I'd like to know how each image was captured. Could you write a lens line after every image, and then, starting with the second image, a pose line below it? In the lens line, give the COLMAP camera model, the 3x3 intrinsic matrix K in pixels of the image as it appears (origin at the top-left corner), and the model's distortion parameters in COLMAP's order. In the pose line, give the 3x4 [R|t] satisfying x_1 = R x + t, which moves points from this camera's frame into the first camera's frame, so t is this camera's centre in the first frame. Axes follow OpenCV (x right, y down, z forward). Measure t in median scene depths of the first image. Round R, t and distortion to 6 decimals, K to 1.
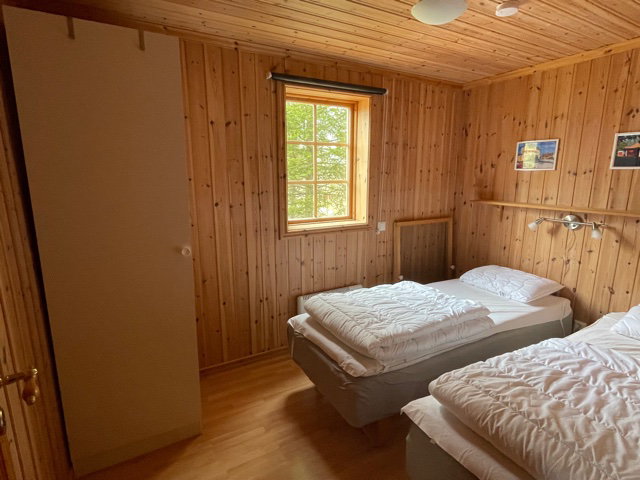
lens RADIAL K [[338.9, 0, 320.0], [0, 338.9, 240.7], [0, 0, 1]] dist [-0.005432, 0.000910]
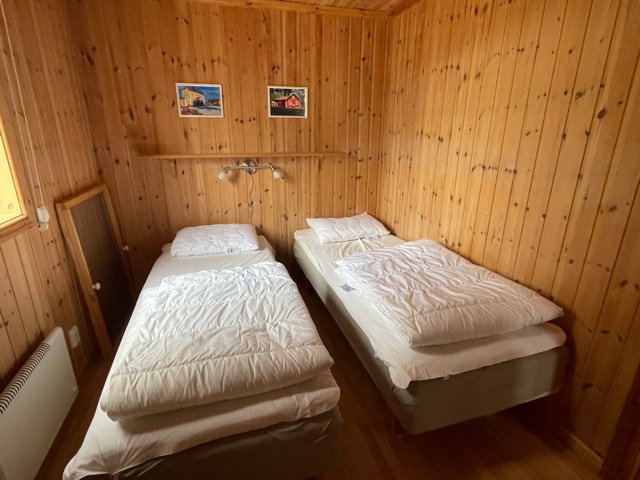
lens RADIAL K [[338.9, 0, 320.5], [0, 338.9, 239.3], [0, 0, 1]] dist [-0.005432, 0.000910]
pose [[0.207963, -0.297528, 0.931788, -0.287123], [0.189818, 0.946781, 0.259951, -0.072671], [-0.959542, 0.122810, 0.253371, 0.513054]]
